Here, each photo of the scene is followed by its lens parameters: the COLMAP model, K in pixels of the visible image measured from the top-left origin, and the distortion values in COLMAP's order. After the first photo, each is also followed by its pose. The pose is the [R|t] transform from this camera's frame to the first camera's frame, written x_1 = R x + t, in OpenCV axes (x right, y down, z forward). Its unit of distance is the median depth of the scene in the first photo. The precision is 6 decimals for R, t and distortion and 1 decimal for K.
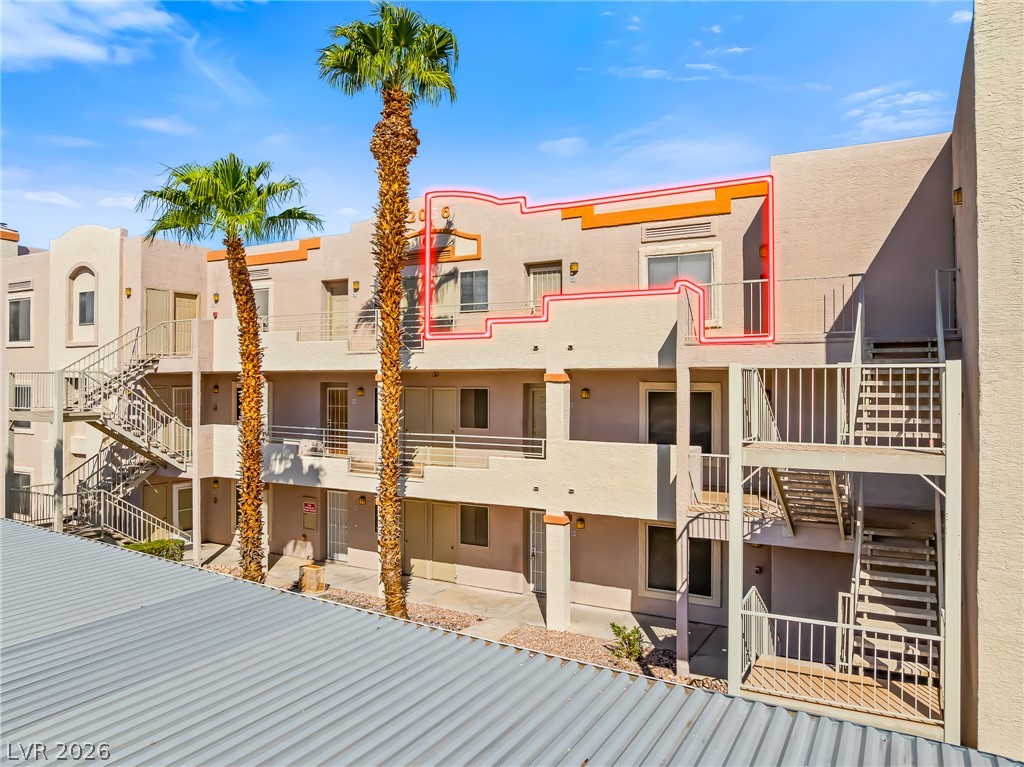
lens RADIAL K [[714.5, 0, 512.0], [0, 714.5, 383.5], [0, 0, 1]] dist [-0.003997, -0.000181]
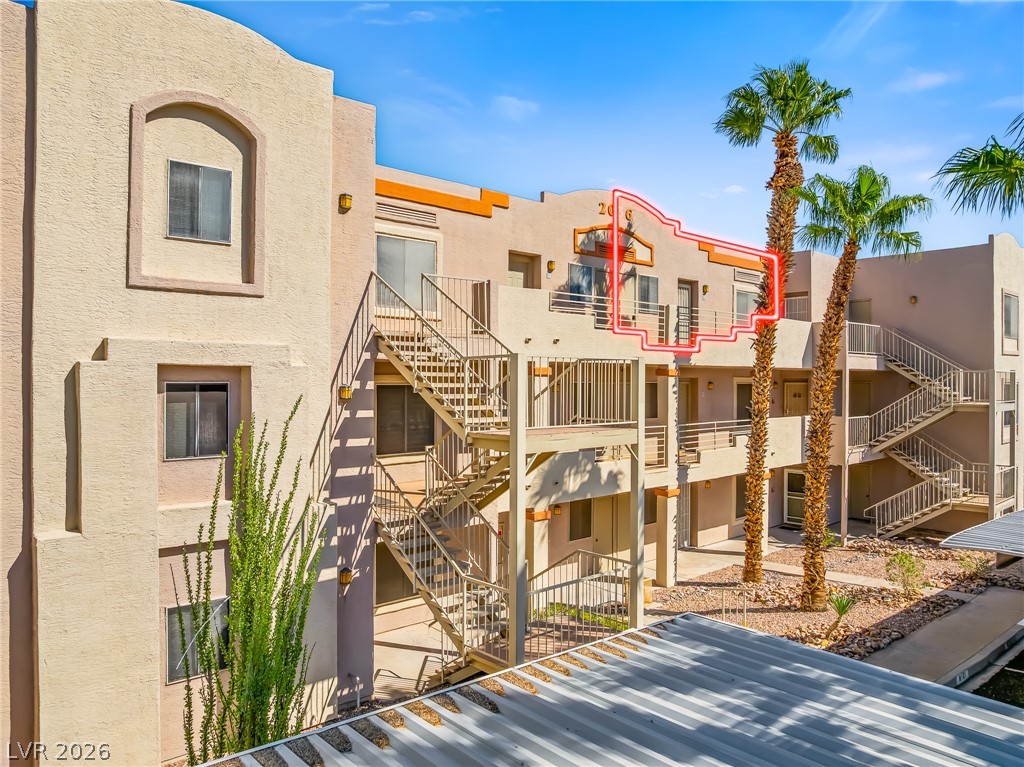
lens RADIAL K [[714.5, 0, 512.0], [0, 714.5, 383.5], [0, 0, 1]] dist [-0.003997, -0.000181]
pose [[0.313657, -0.010022, 0.949483, -1.132797], [0.003310, 0.999950, 0.009462, -0.003004], [-0.949531, 0.000175, 0.313674, 0.829837]]
